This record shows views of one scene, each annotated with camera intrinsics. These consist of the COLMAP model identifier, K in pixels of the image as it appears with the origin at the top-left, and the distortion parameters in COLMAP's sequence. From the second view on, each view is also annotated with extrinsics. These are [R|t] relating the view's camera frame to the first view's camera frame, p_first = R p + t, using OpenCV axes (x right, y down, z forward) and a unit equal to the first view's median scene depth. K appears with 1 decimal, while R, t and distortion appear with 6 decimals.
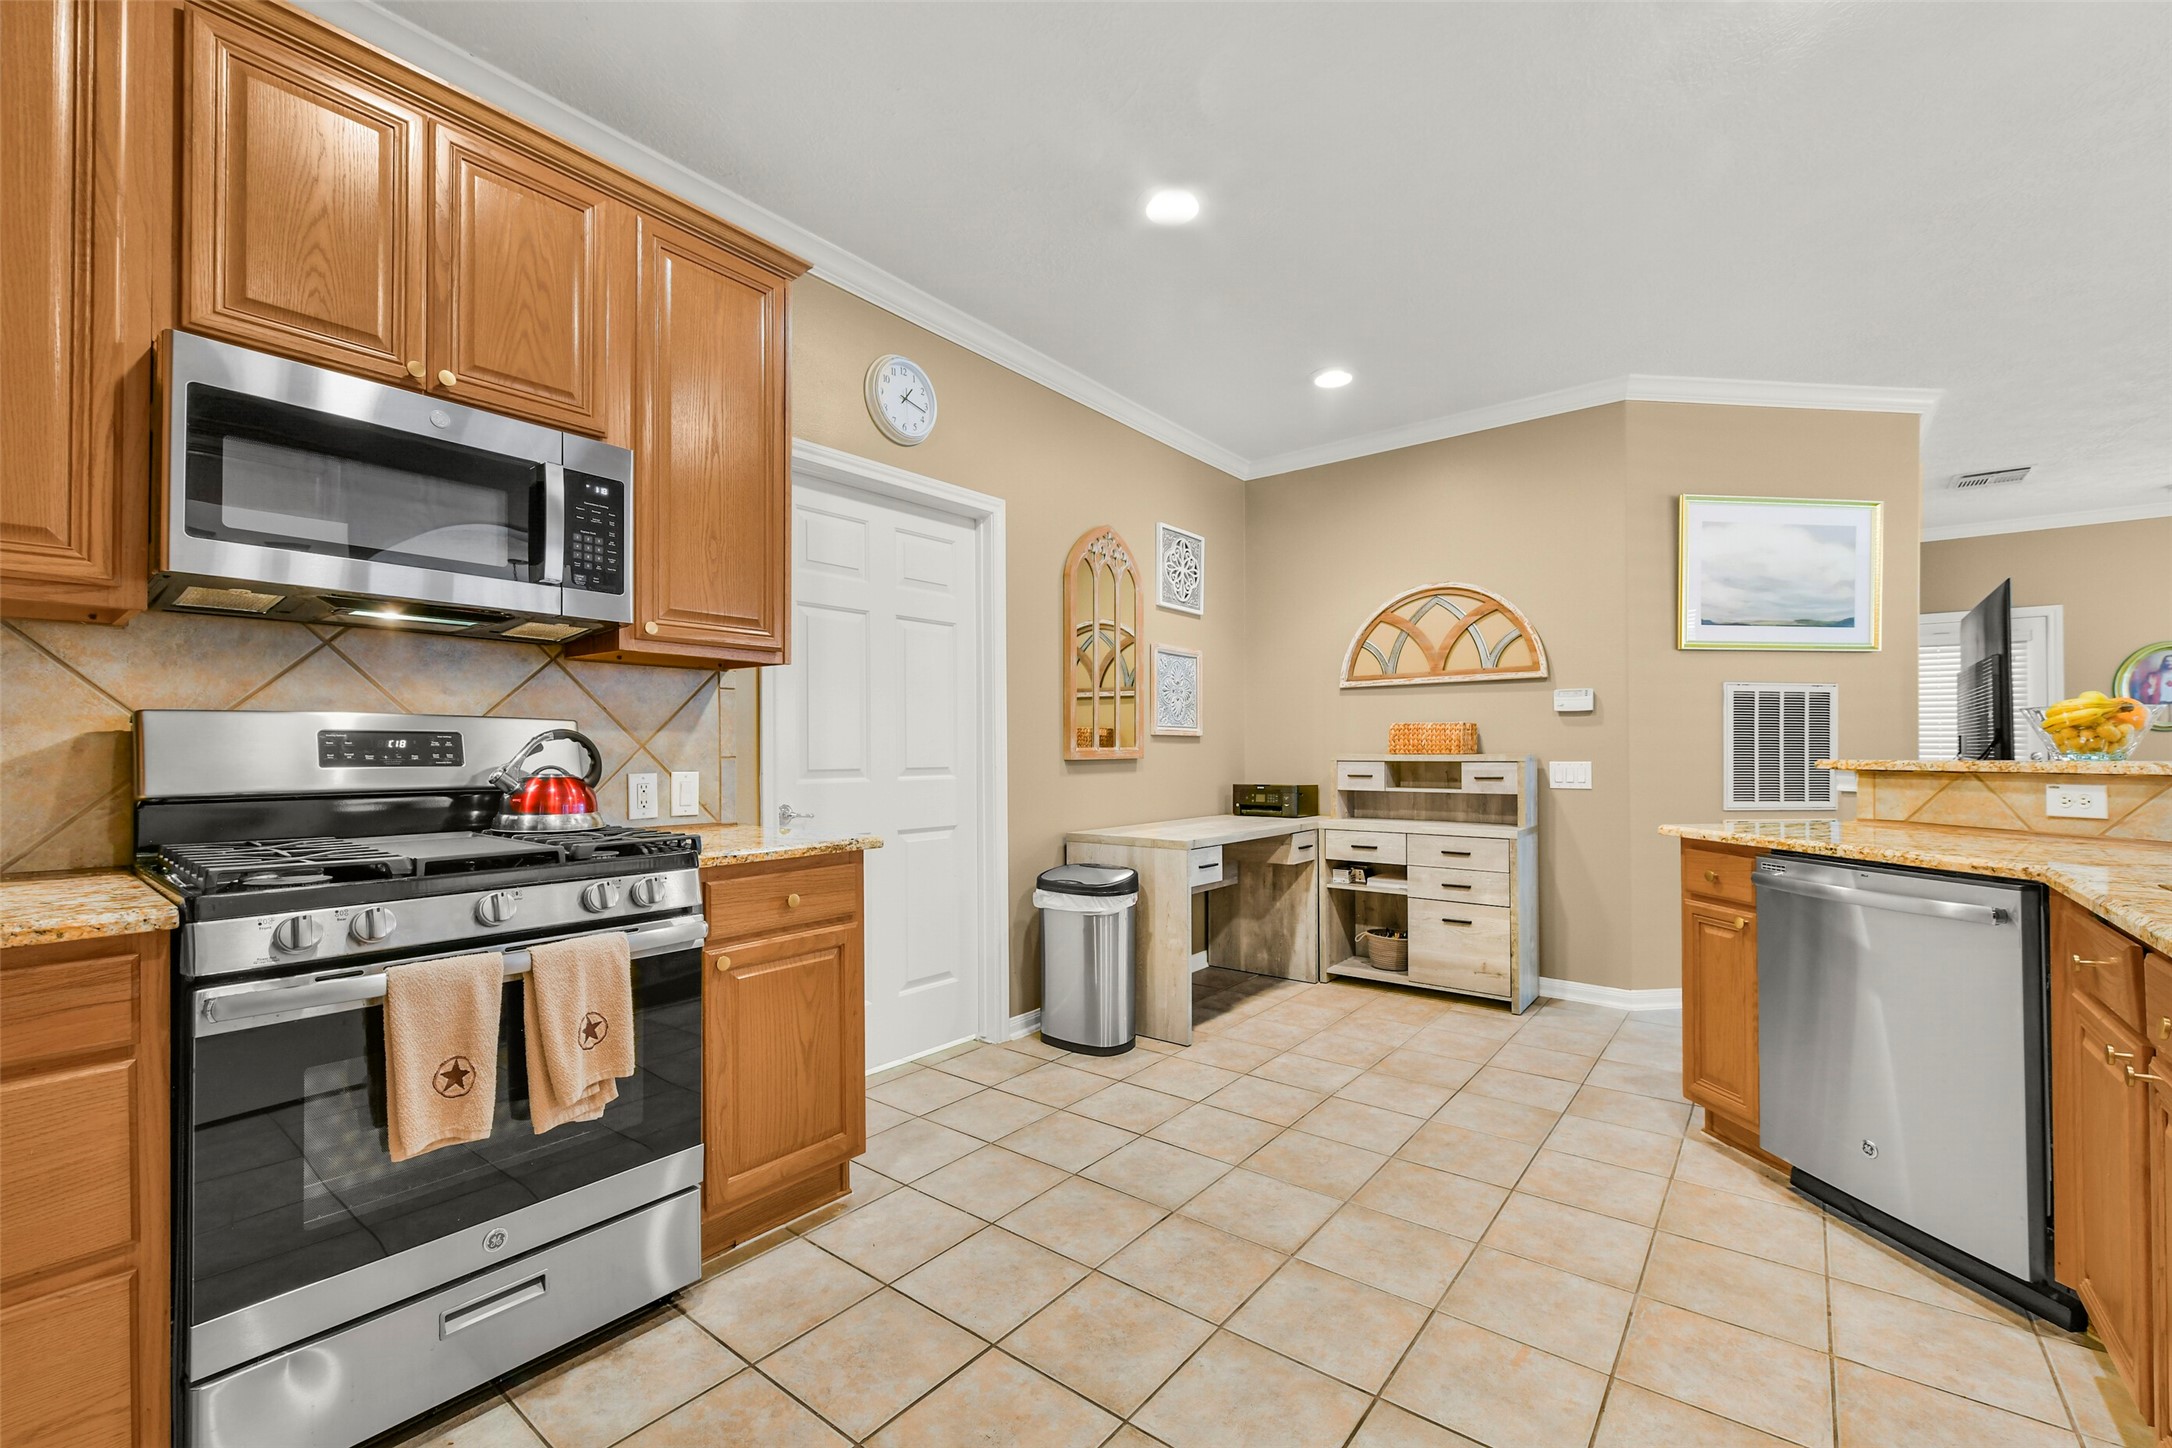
lens RADIAL K [[908.6, 0, 1107.3], [0, 908.6, 737.7], [0, 0, 1]] dist [0.001339, 0.000503]
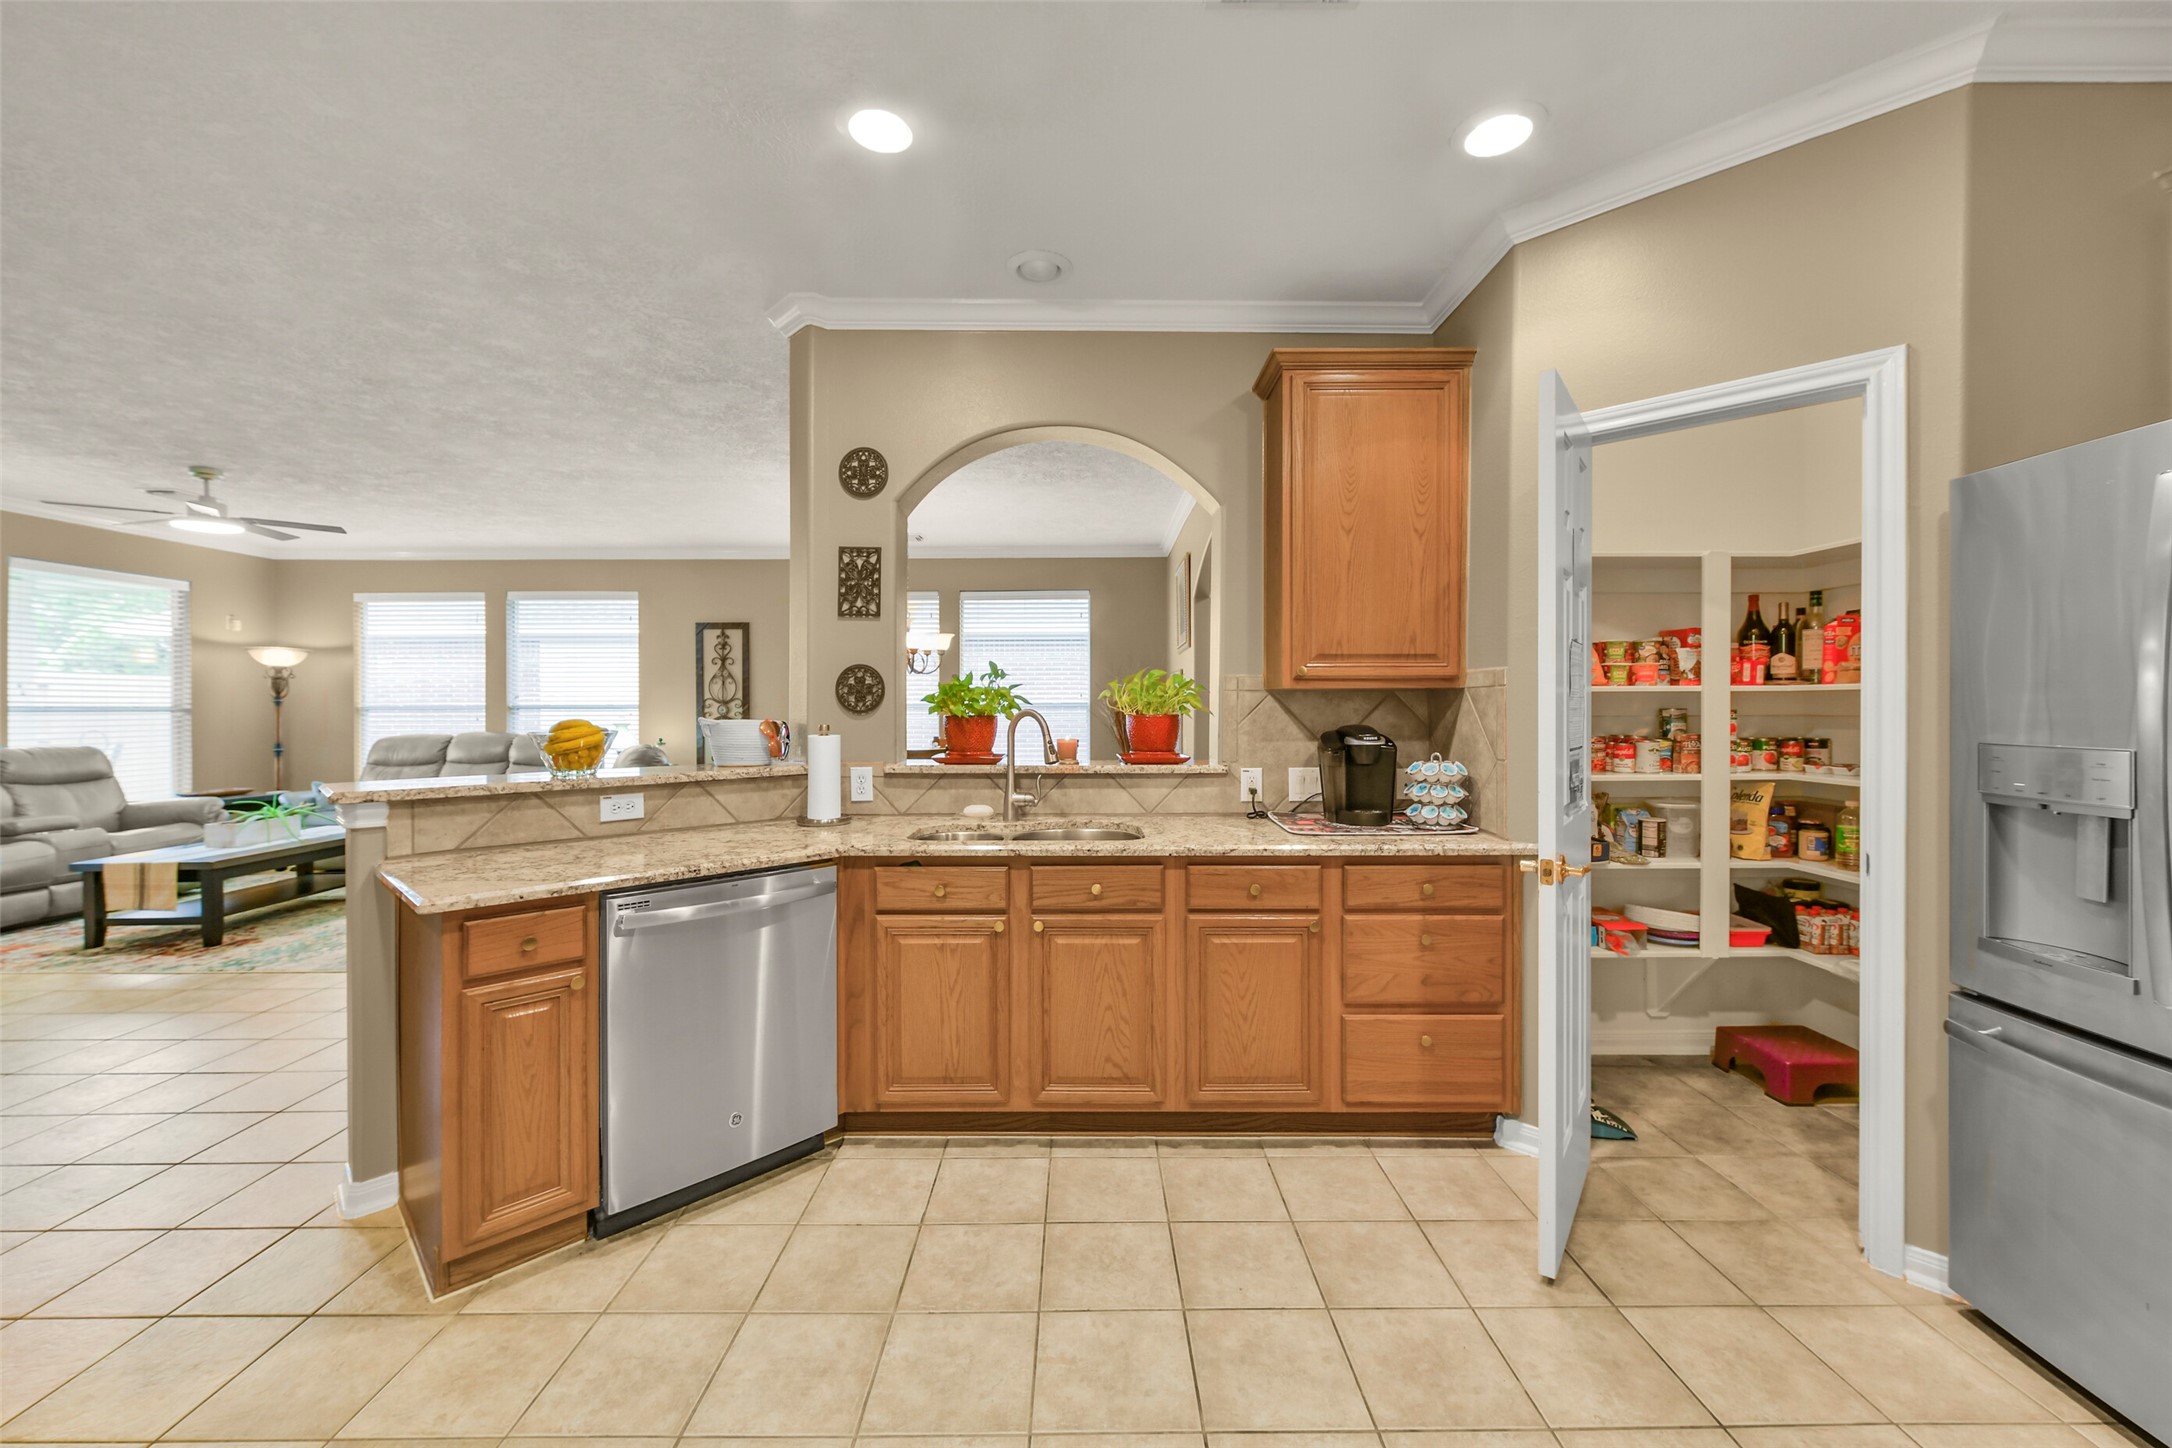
lens RADIAL K [[866.3, 0, 1079.8], [0, 866.3, 707.4], [0, 0, 1]] dist [0.005528, -0.000338]
pose [[-0.607924, 0.005461, 0.793977, -0.200463], [-0.005317, 0.999926, -0.010948, -0.041590], [-0.793978, -0.010877, -0.607849, 0.852748]]
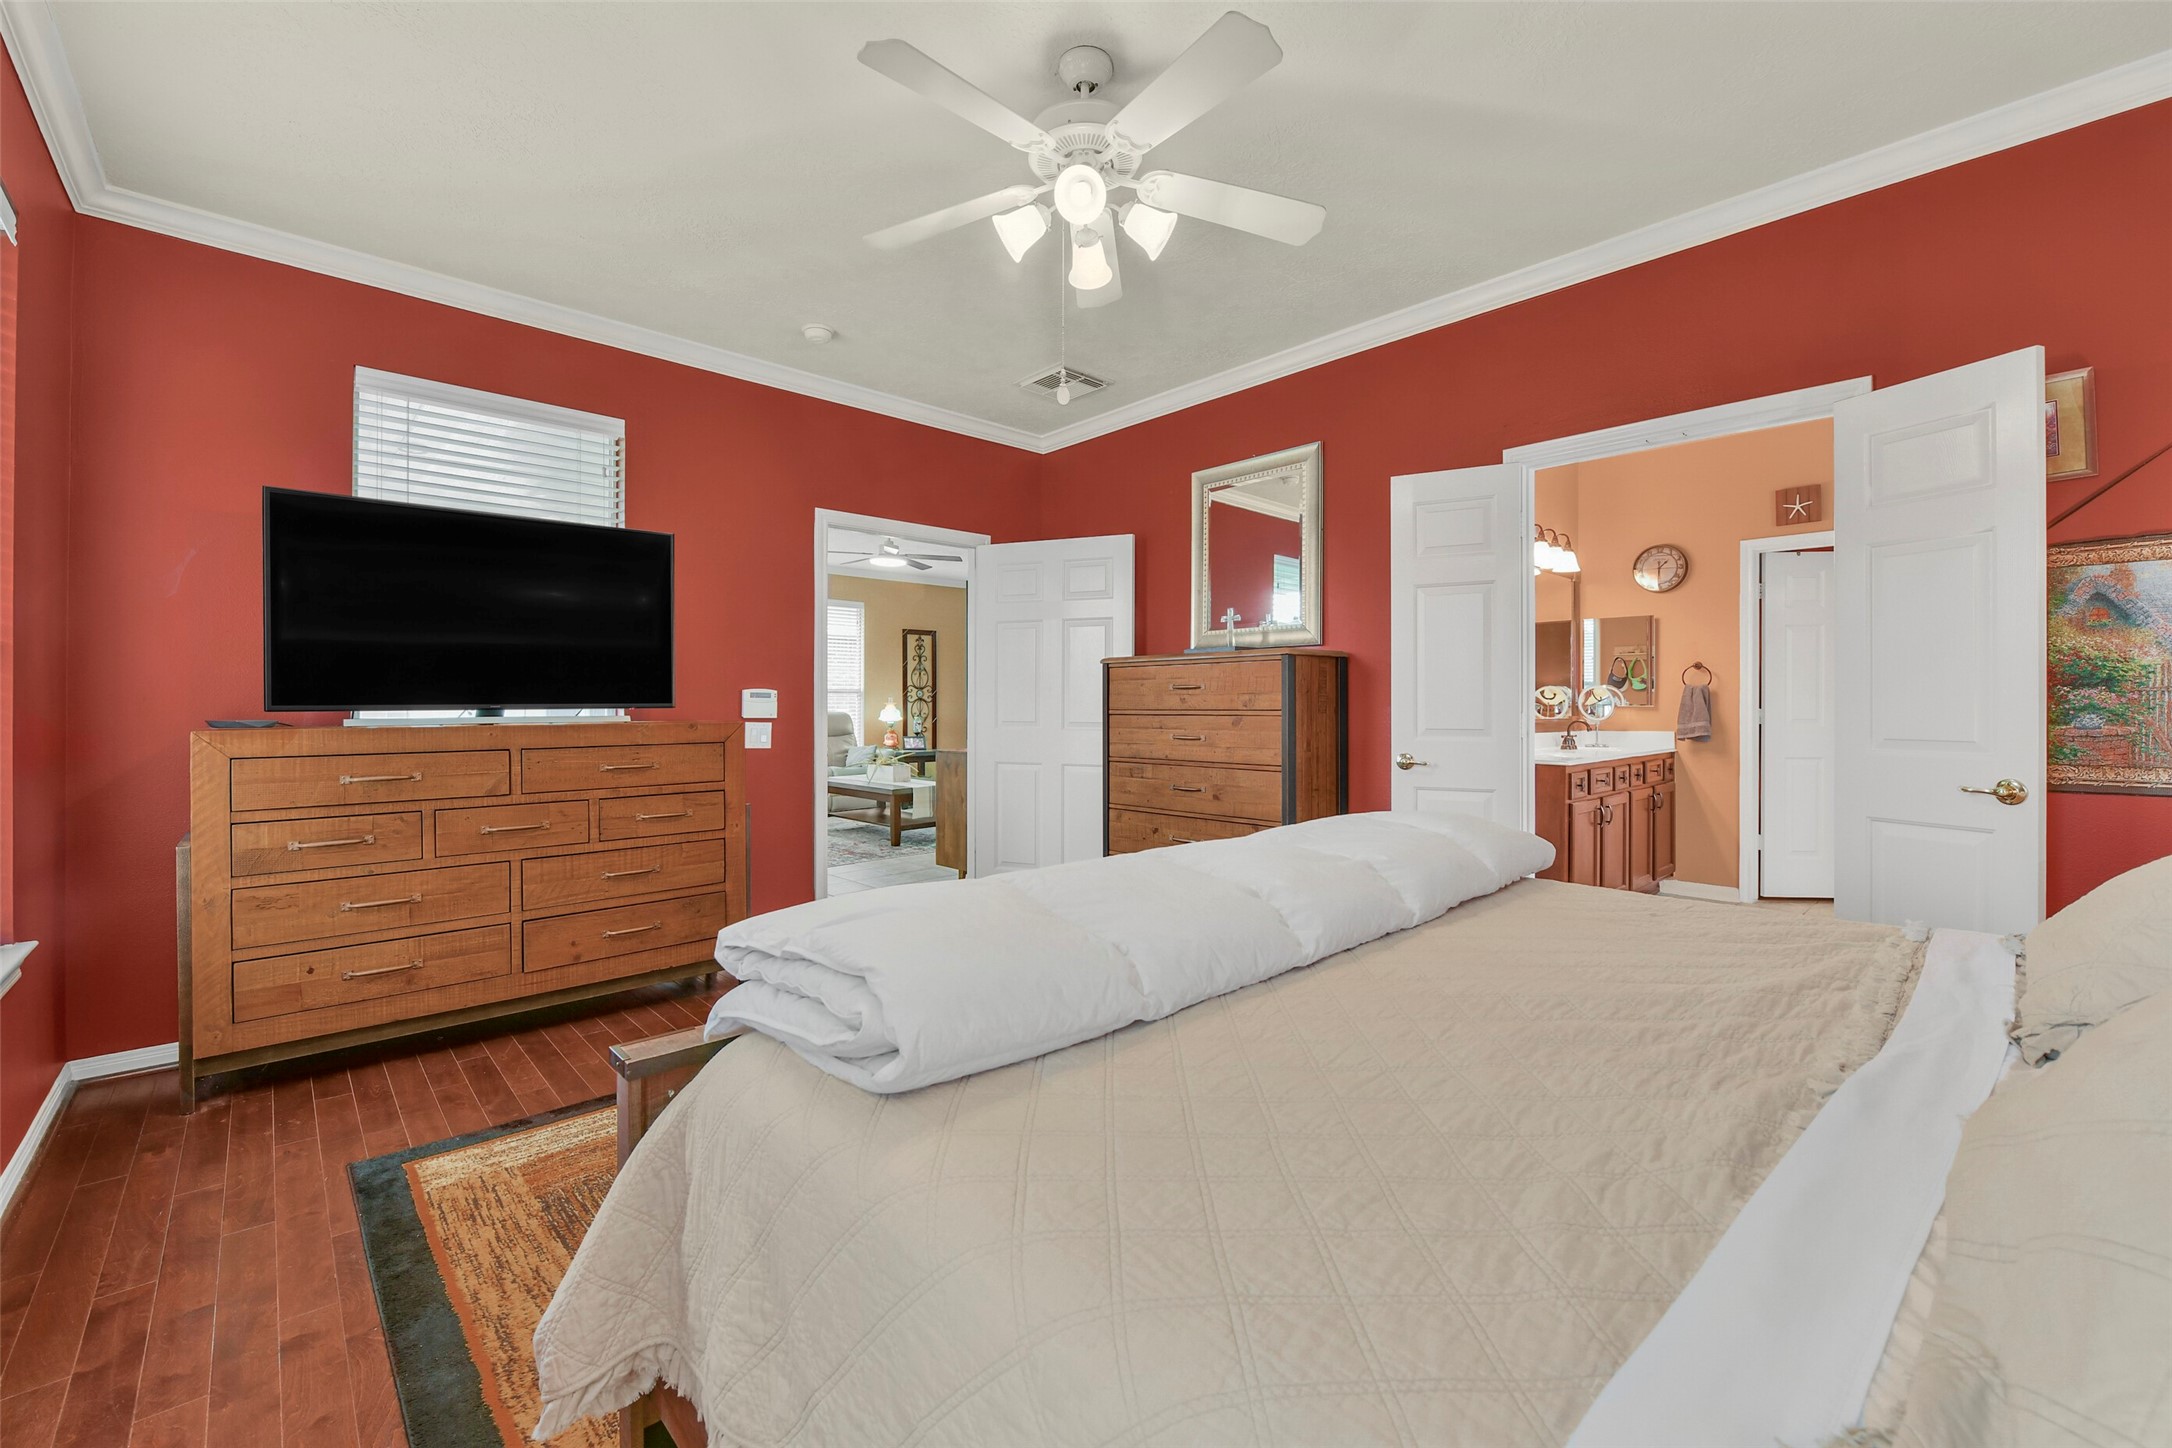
lens RADIAL K [[901.2, 0, 1065.5], [0, 901.2, 712.2], [0, 0, 1]] dist [-0.013578, -0.000049]
pose [[-0.985167, 0.005530, 0.171512, 1.213348], [0.004659, 0.999974, -0.005480, 0.037412], [-0.171538, -0.004600, -0.985167, 3.524194]]
